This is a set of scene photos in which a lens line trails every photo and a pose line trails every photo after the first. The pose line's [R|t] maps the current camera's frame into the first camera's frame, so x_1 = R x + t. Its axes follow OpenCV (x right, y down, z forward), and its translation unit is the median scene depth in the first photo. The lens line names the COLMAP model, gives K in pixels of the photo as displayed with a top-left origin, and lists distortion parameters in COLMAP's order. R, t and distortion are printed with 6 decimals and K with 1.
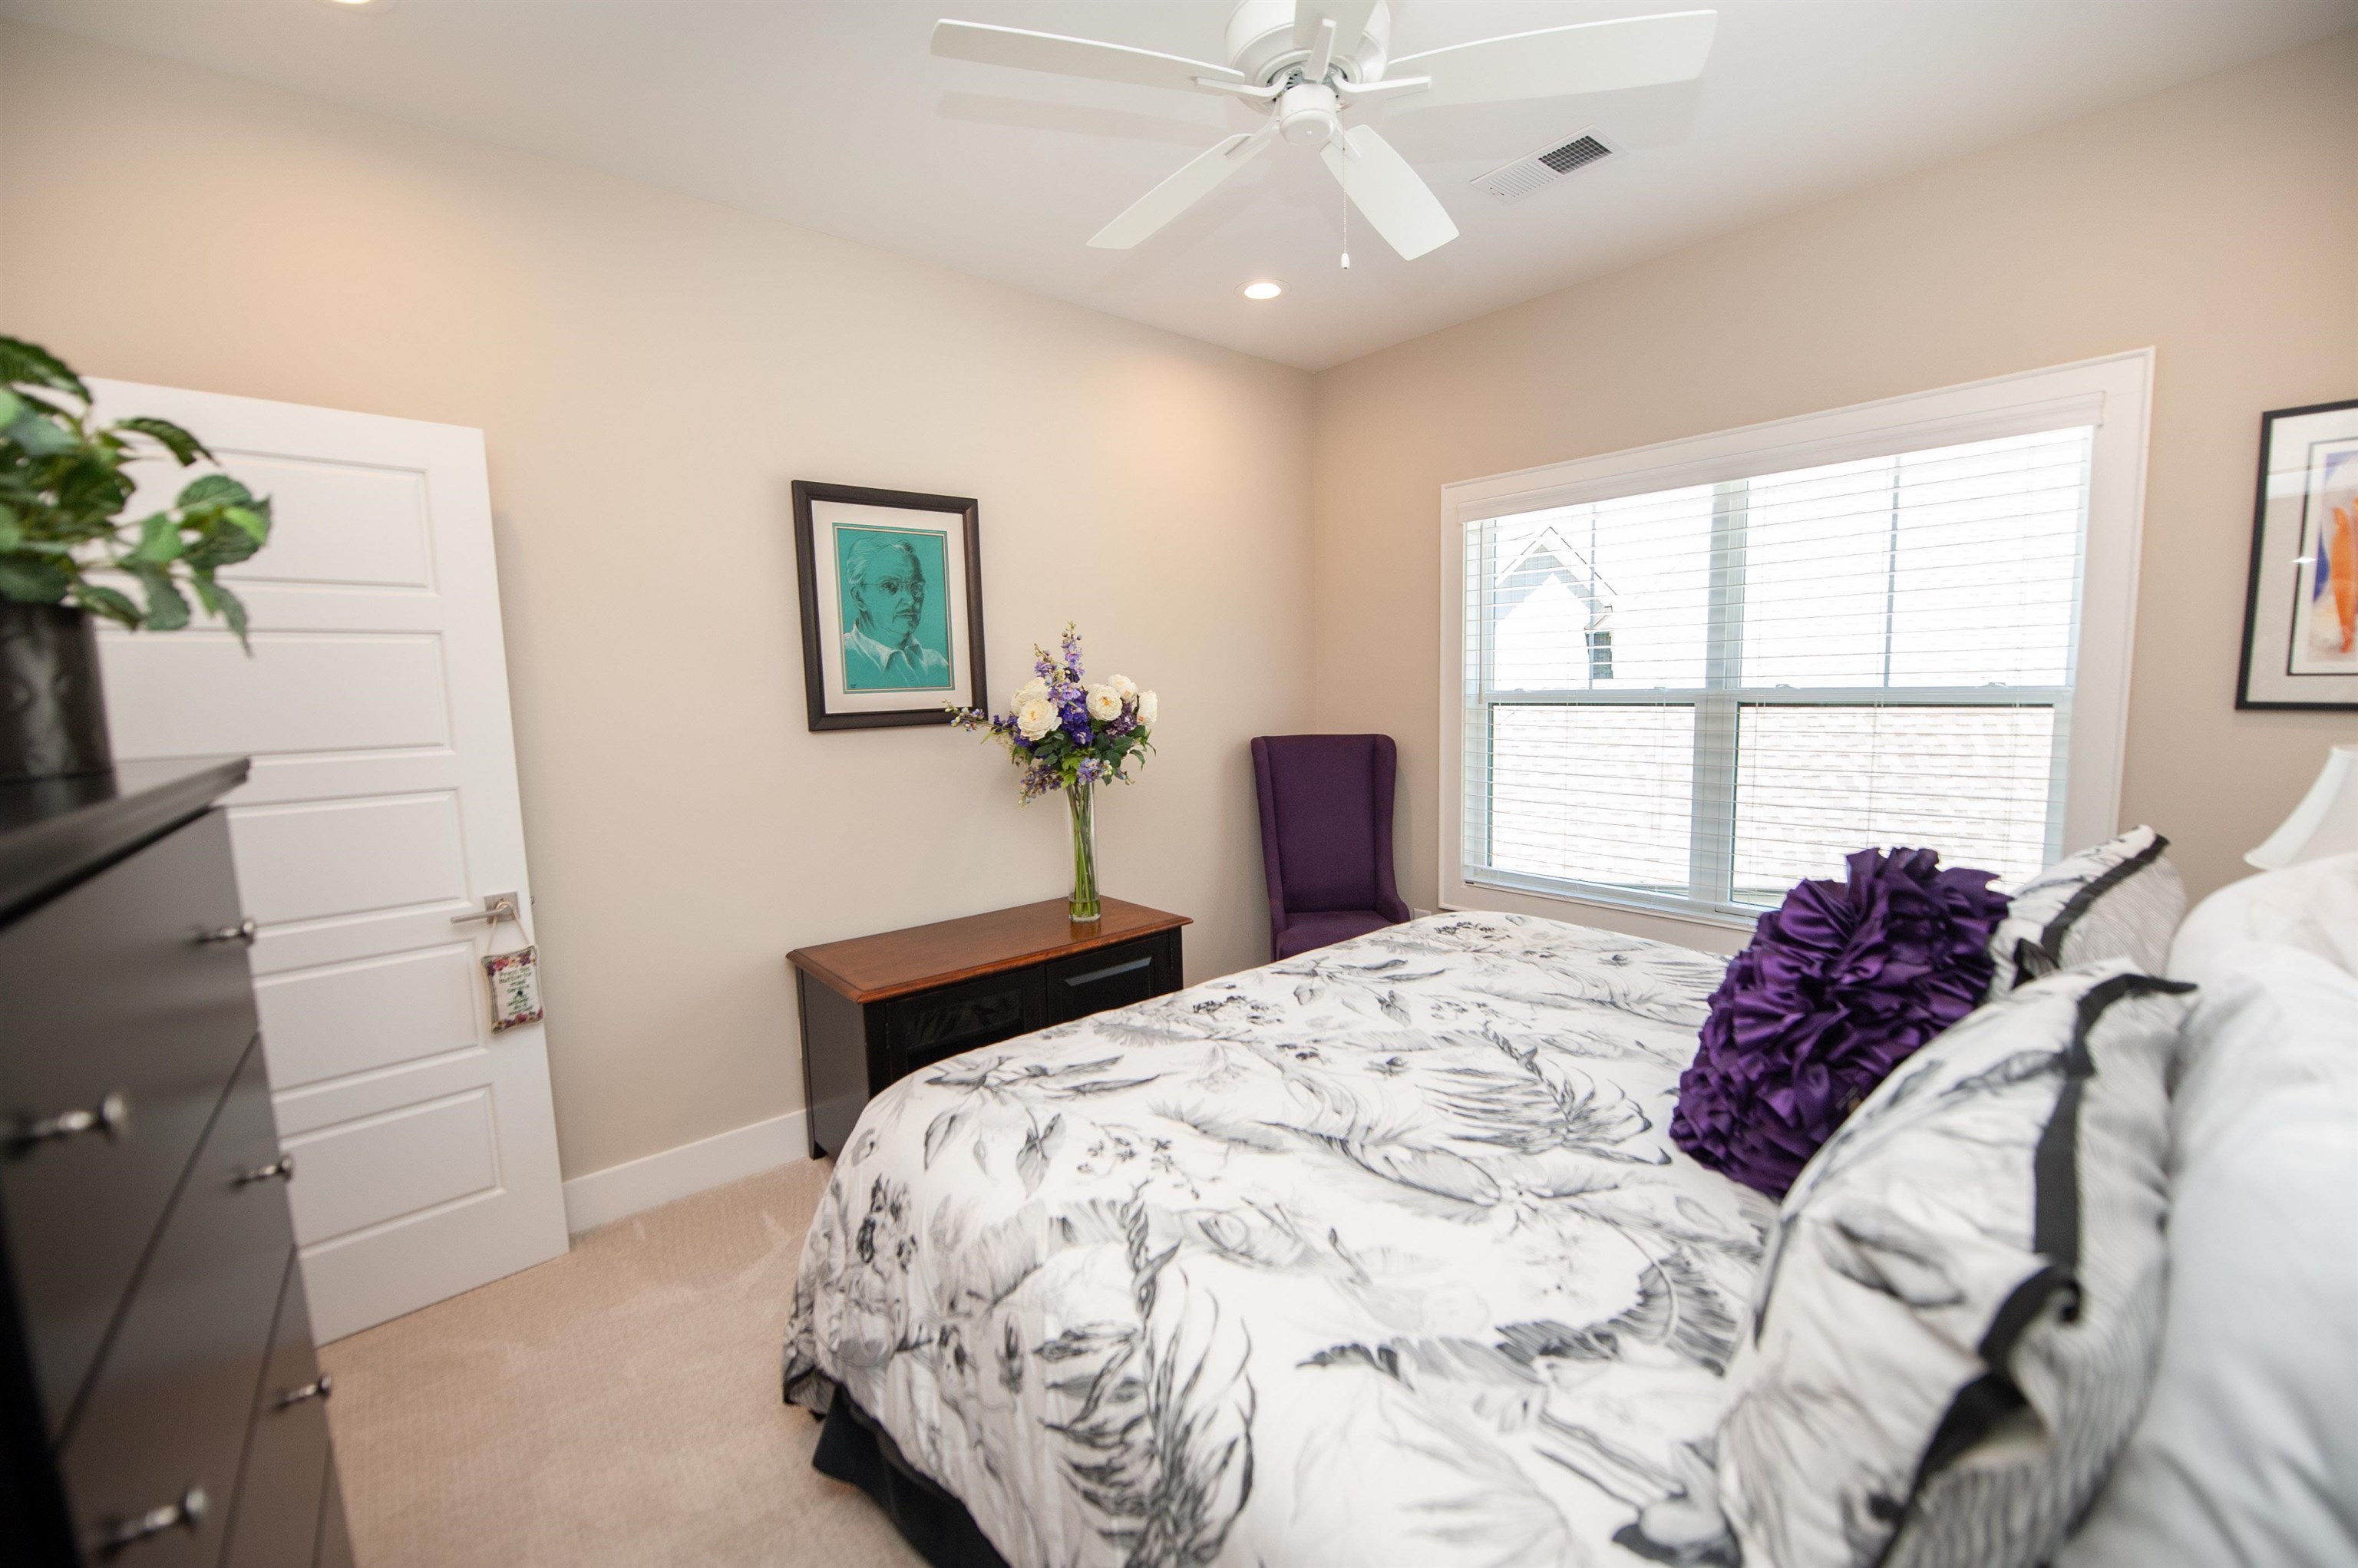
lens RADIAL K [[958.8, 0, 1184.9], [0, 958.8, 790.8], [0, 0, 1]] dist [-0.007643, -0.008541]
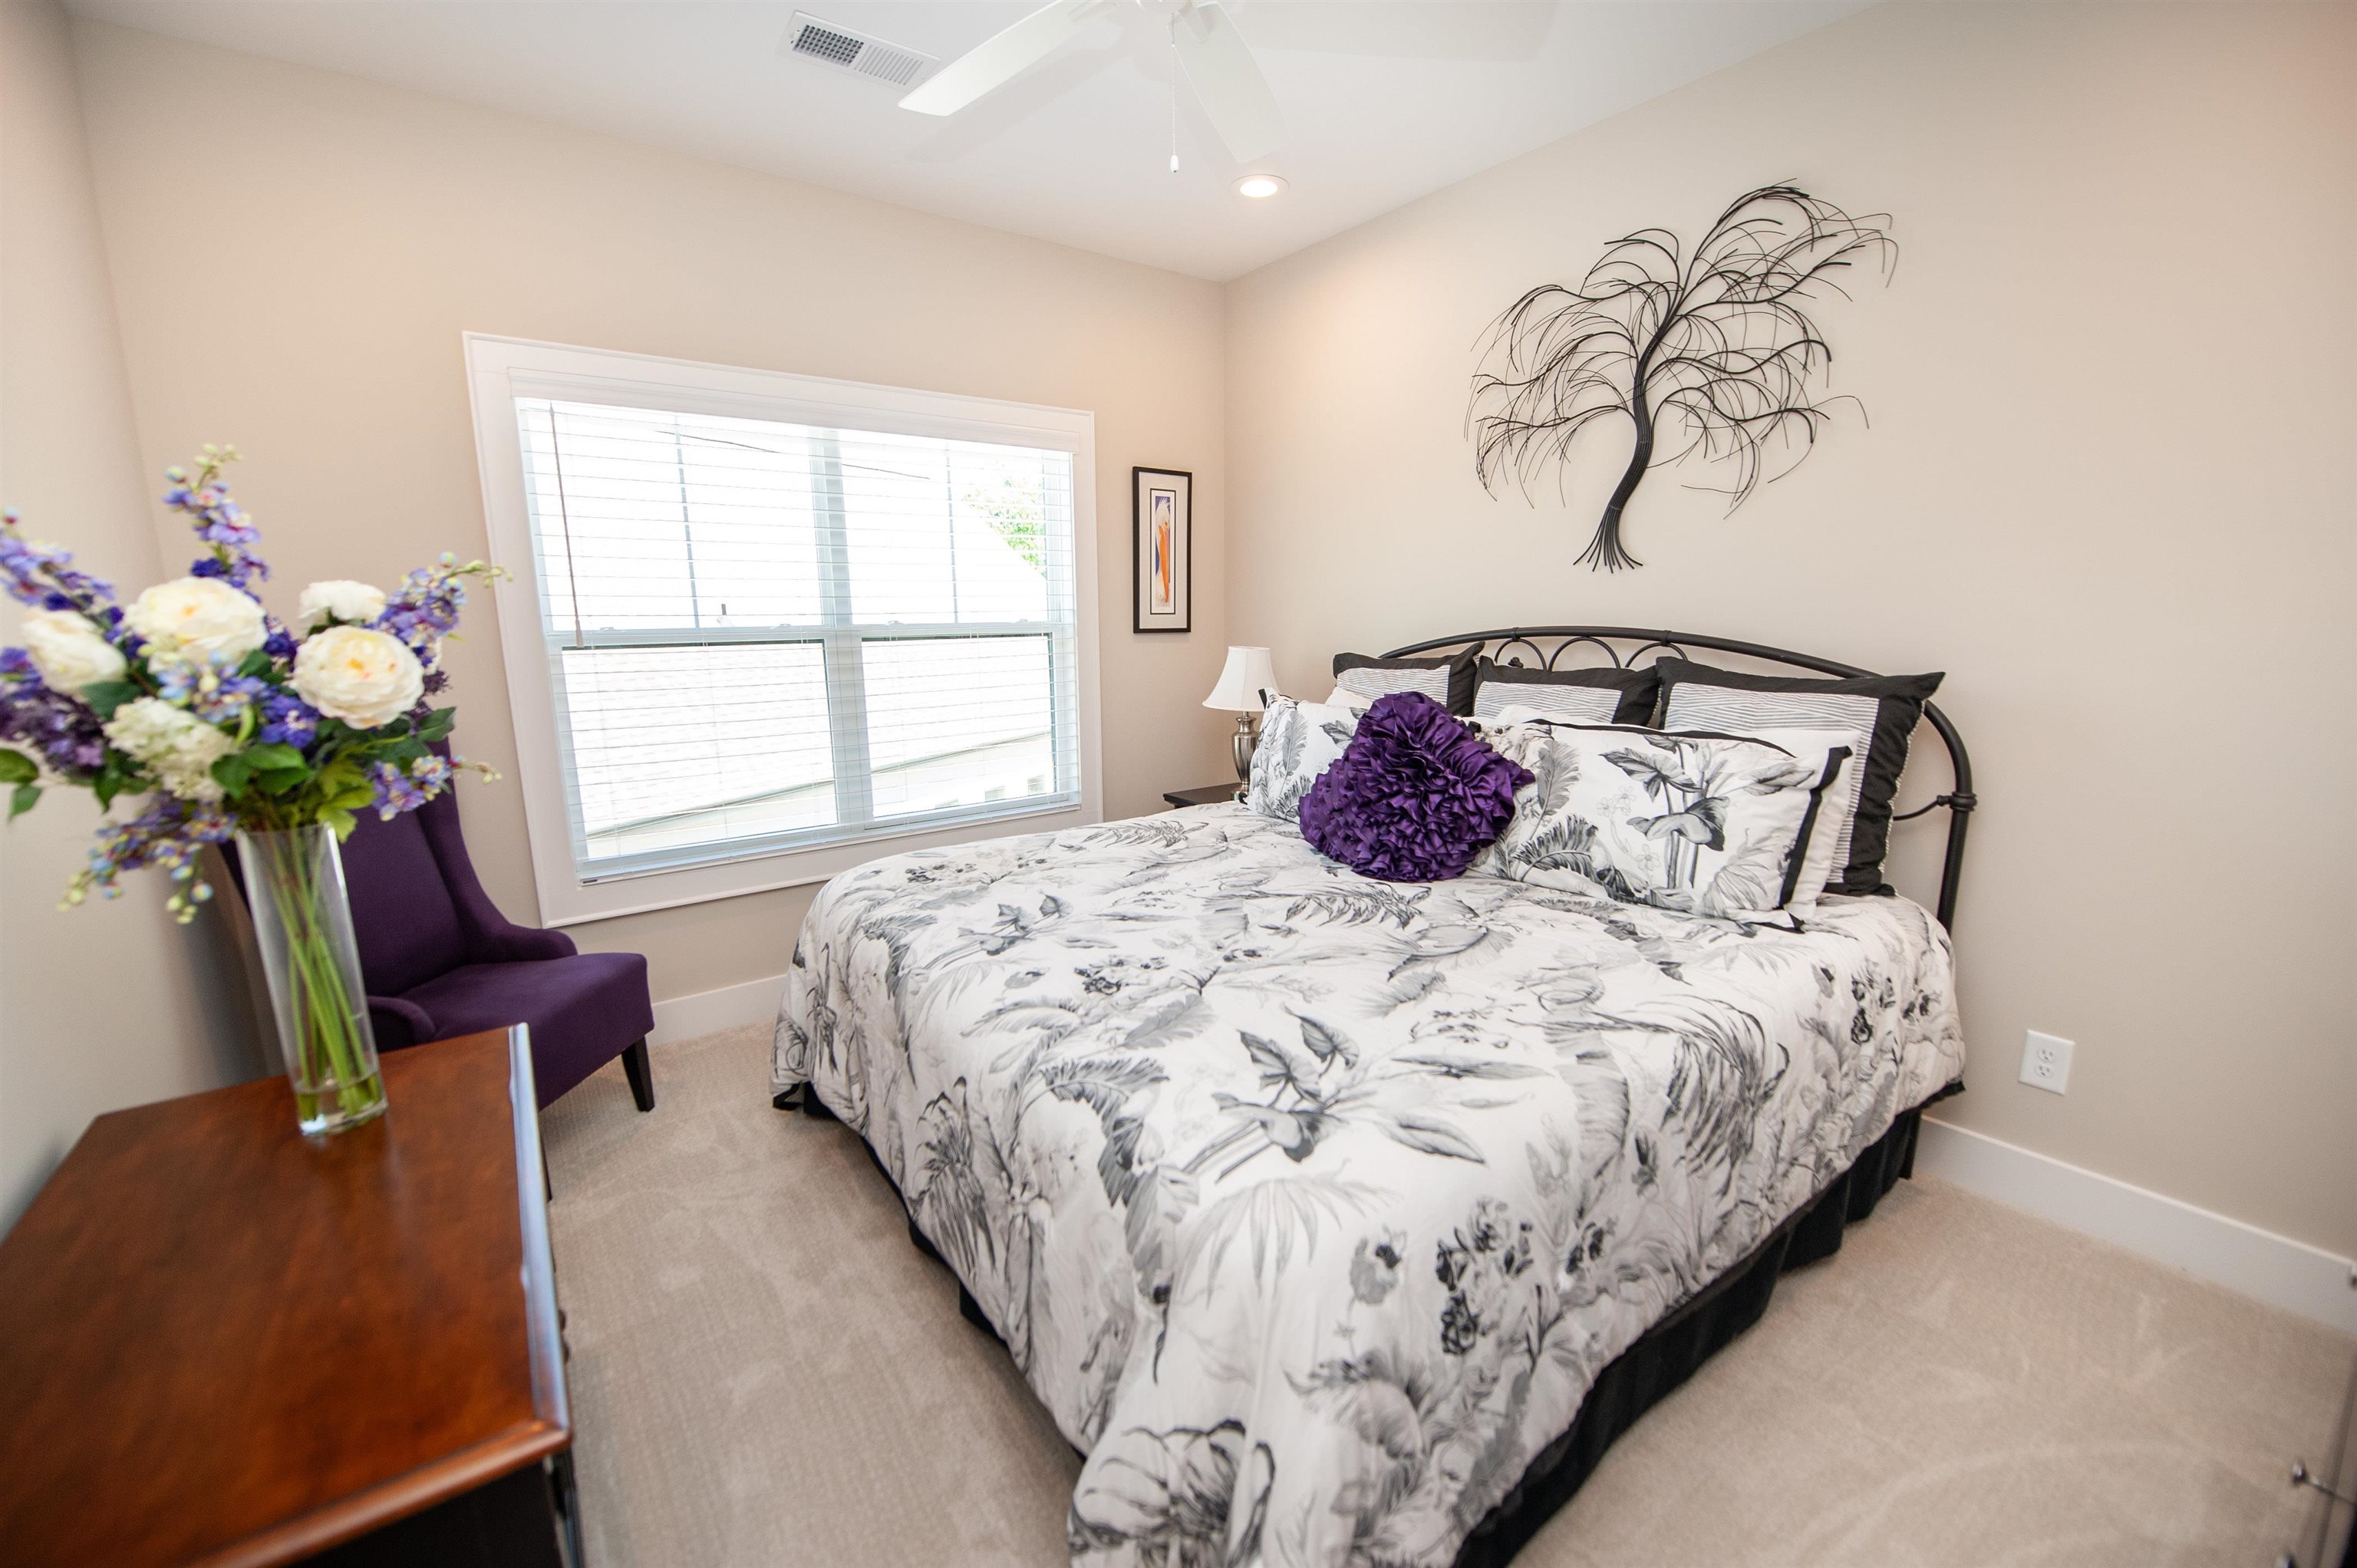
lens RADIAL K [[958.4, 0, 1184.4], [0, 958.4, 790.8], [0, 0, 1]] dist [-0.007643, -0.008541]
pose [[0.051603, -0.158659, 0.985984, -0.878174], [0.123940, 0.980684, 0.151320, -0.067726], [-0.990947, 0.114394, 0.070270, 0.967494]]
